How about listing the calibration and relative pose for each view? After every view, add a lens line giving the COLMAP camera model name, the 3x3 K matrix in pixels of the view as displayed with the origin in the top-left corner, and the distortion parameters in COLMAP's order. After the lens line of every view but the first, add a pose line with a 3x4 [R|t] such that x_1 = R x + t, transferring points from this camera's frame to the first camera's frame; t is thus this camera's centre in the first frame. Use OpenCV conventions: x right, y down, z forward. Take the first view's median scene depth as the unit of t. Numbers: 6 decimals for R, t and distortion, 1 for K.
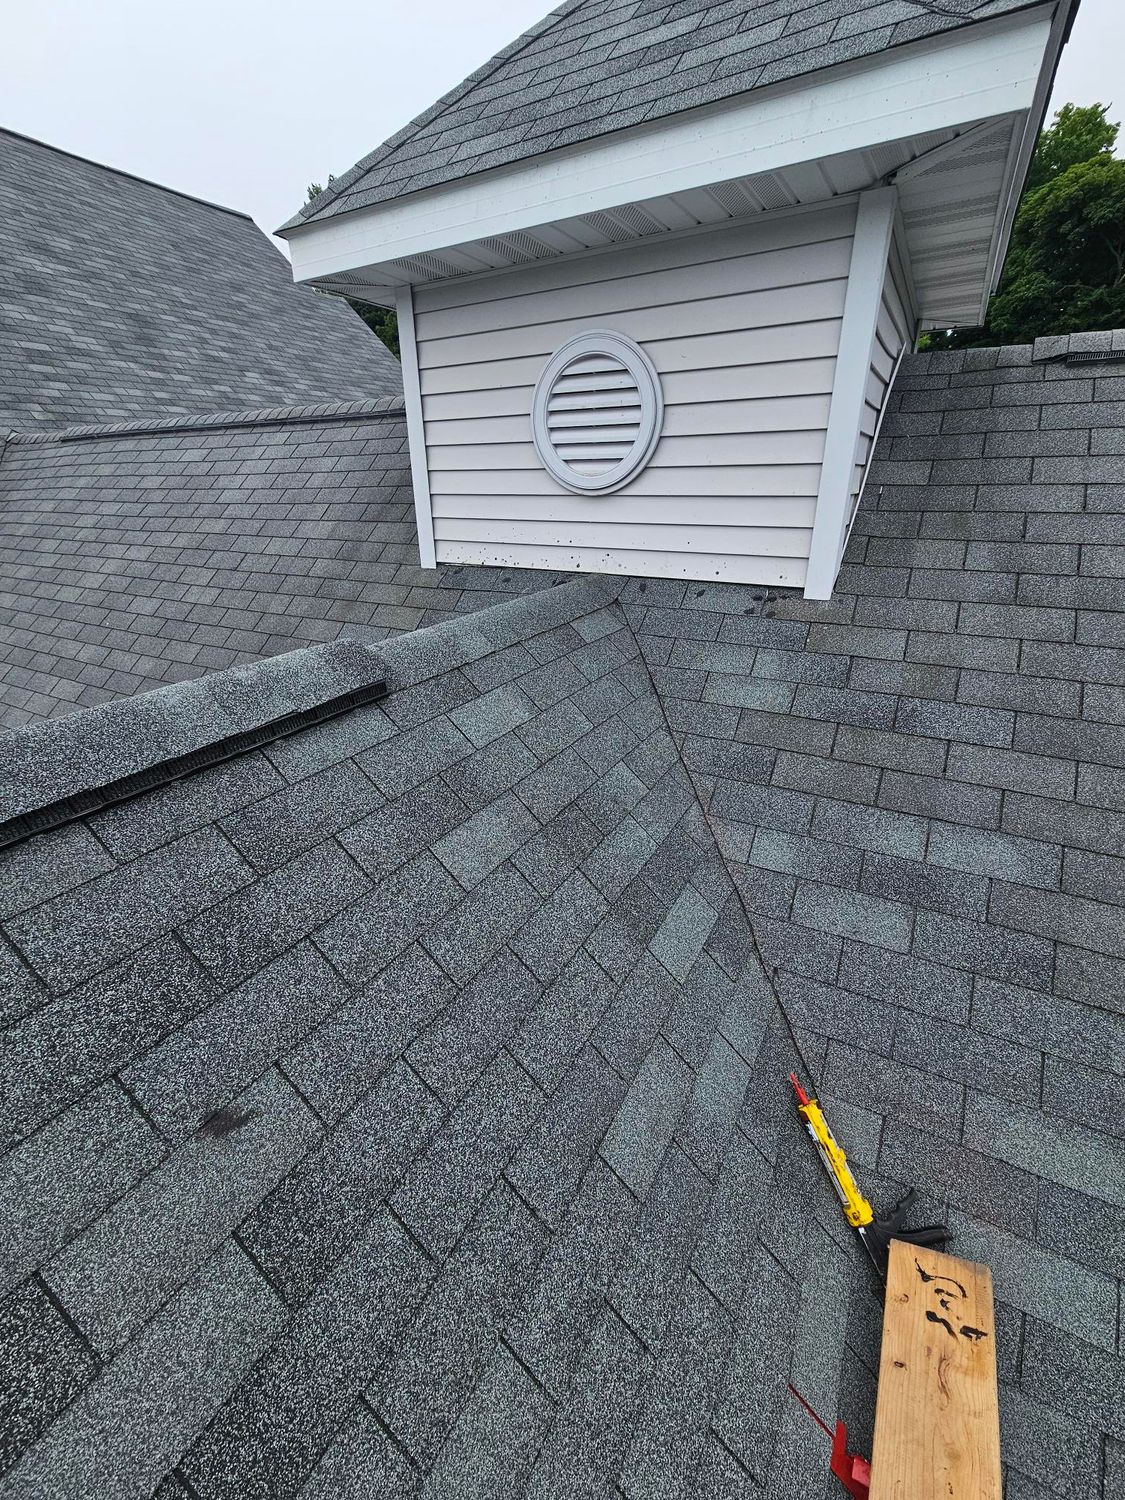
lens RADIAL K [[603.1, 0, 572.7], [0, 603.1, 750.5], [0, 0, 1]] dist [-0.008624, -0.000183]
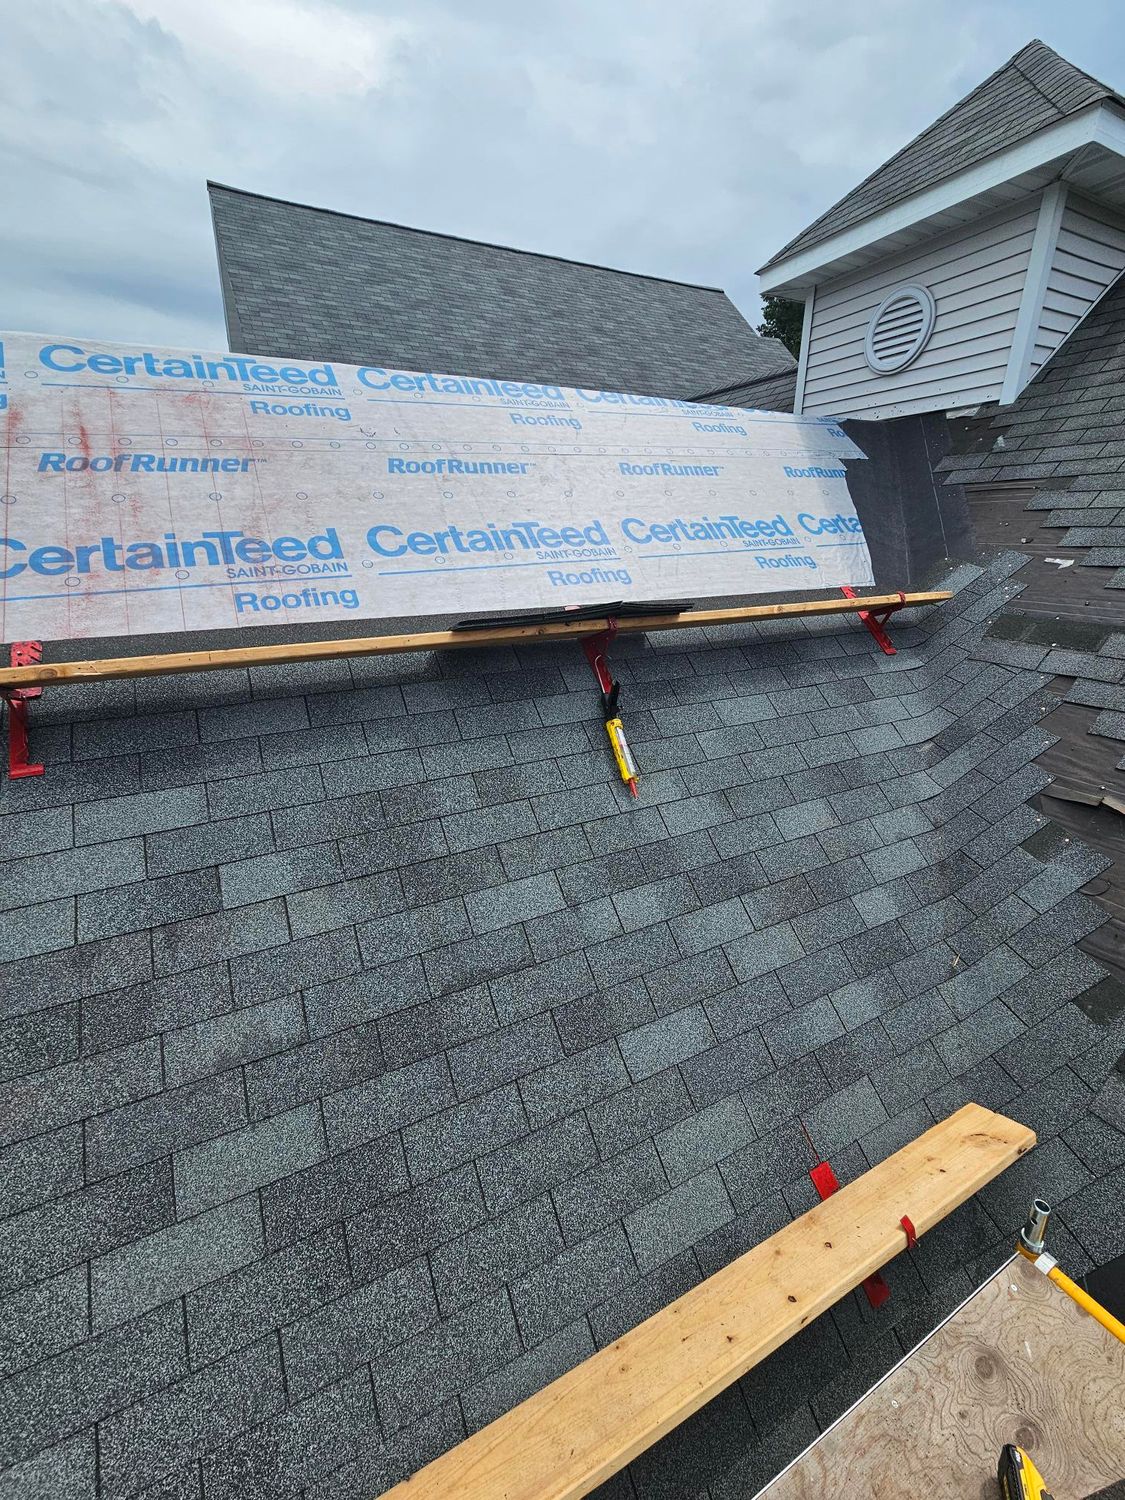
lens RADIAL K [[590.6, 0, 562.5], [0, 590.6, 750.0], [0, 0, 1]] dist [-0.011257, 0.000125]
pose [[0.821652, 0.208418, -0.530518, 0.442751], [-0.239691, 0.970796, 0.010157, 1.016391], [0.517142, 0.118815, 0.847613, -1.013558]]
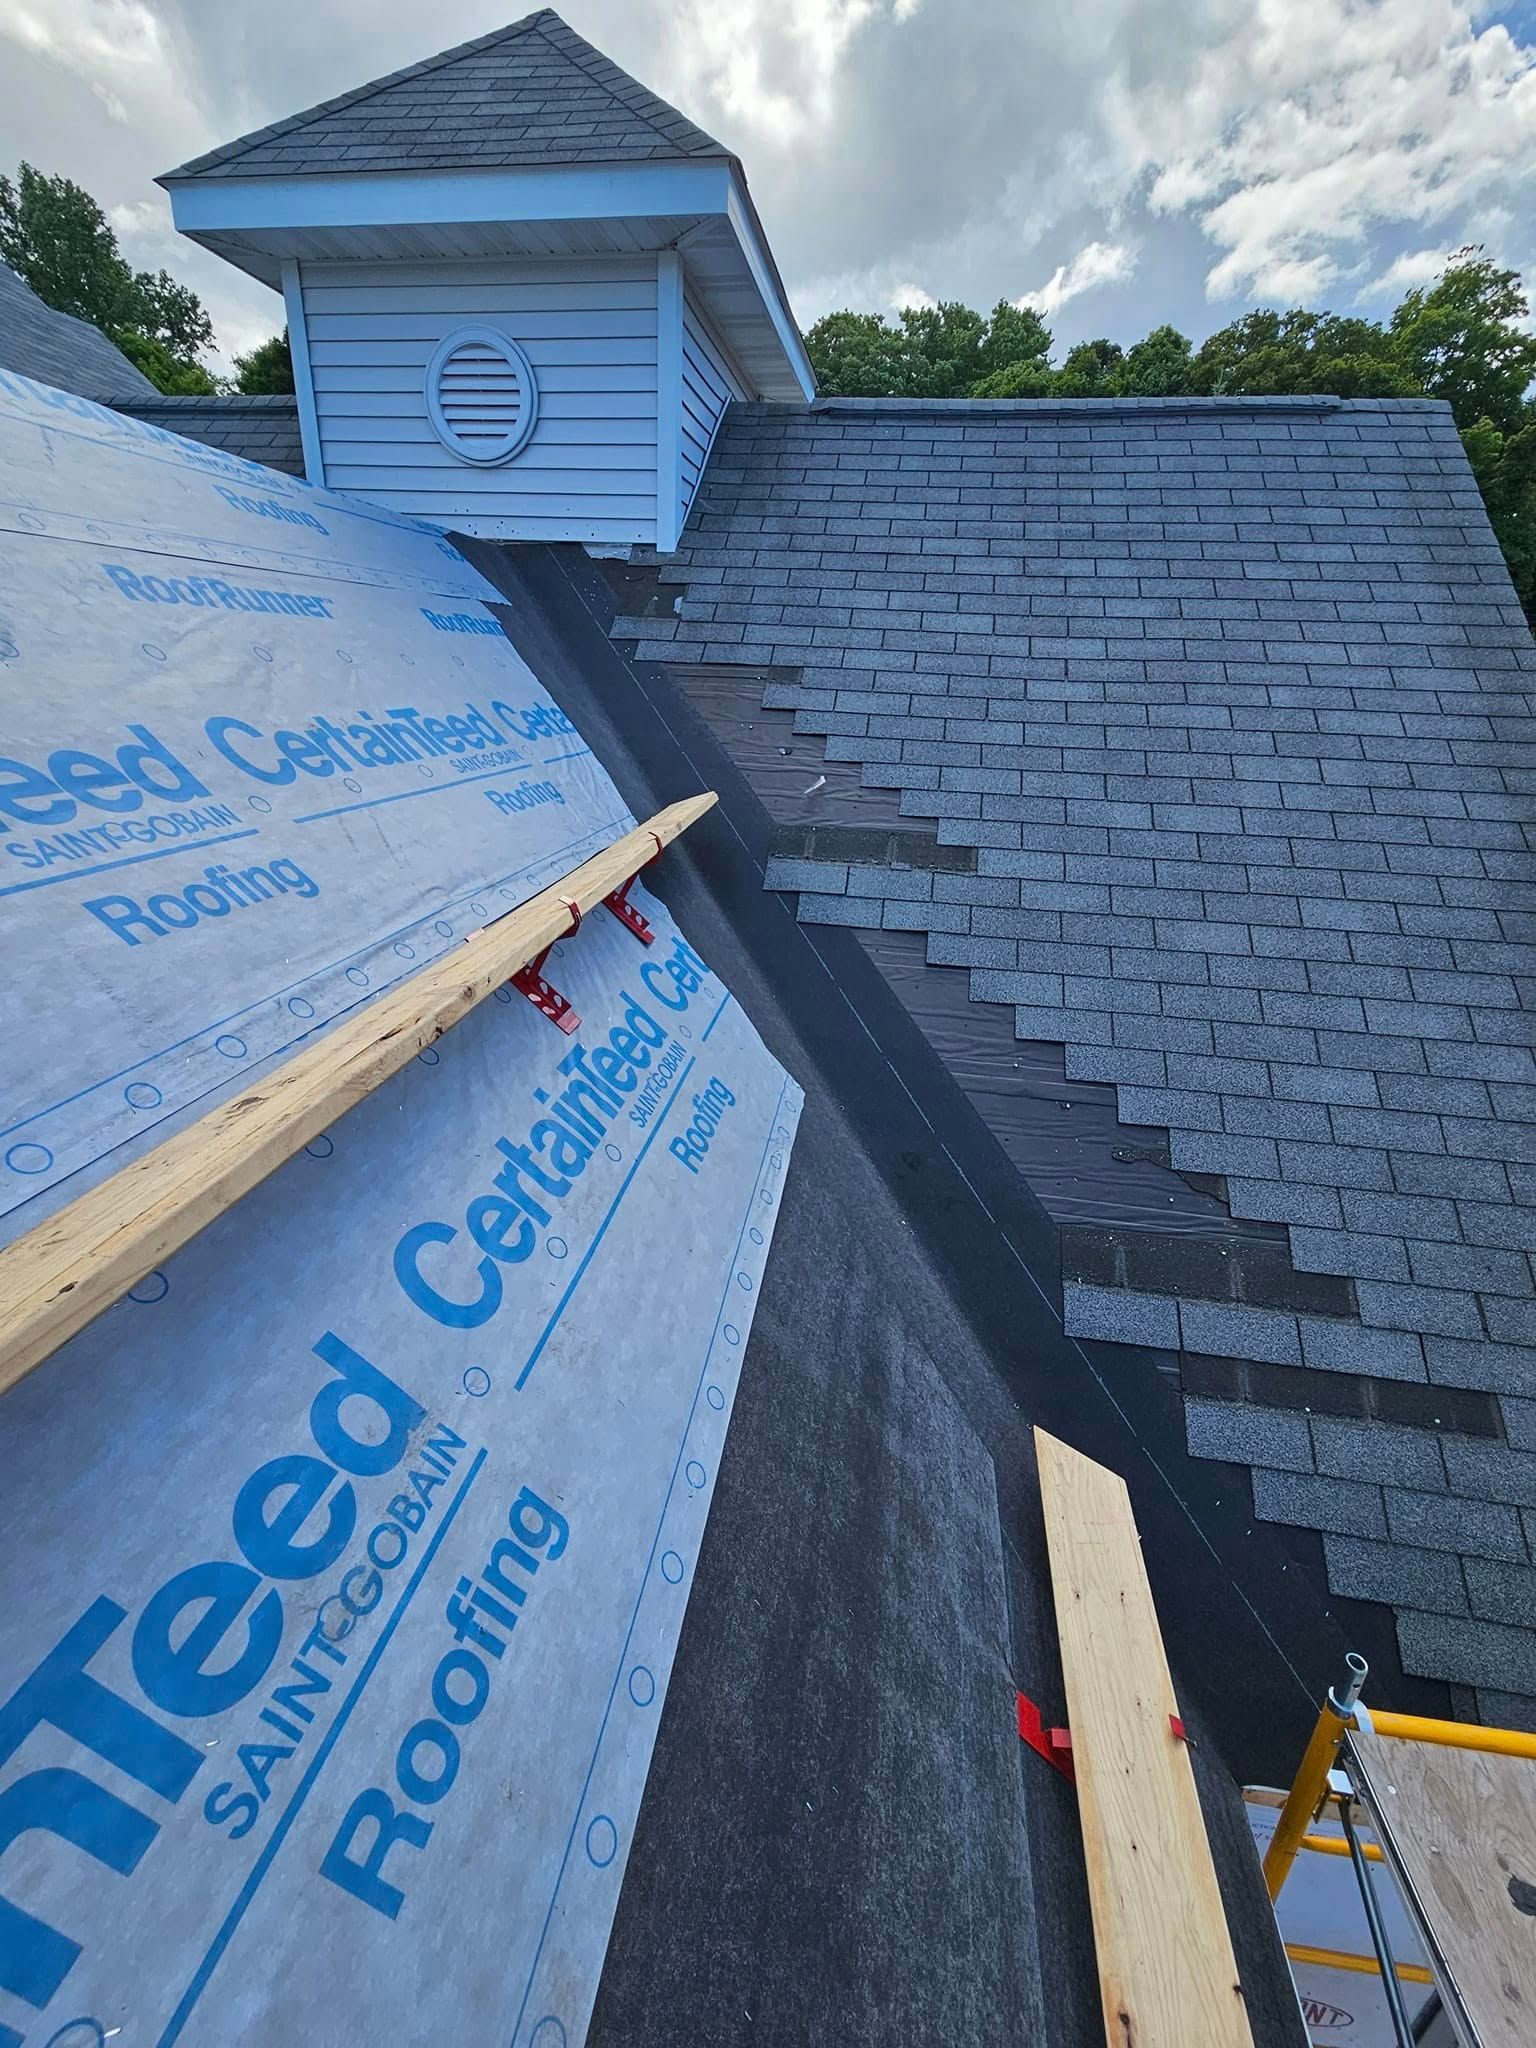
lens RADIAL K [[823.4, 0, 782.0], [0, 823.4, 1024.6], [0, 0, 1]] dist [-0.008624, -0.000183]
pose [[0.938599, -0.070867, 0.337654, -0.041400], [0.082203, 0.996427, -0.019377, 0.814800], [-0.335074, 0.045943, 0.941071, -0.721687]]
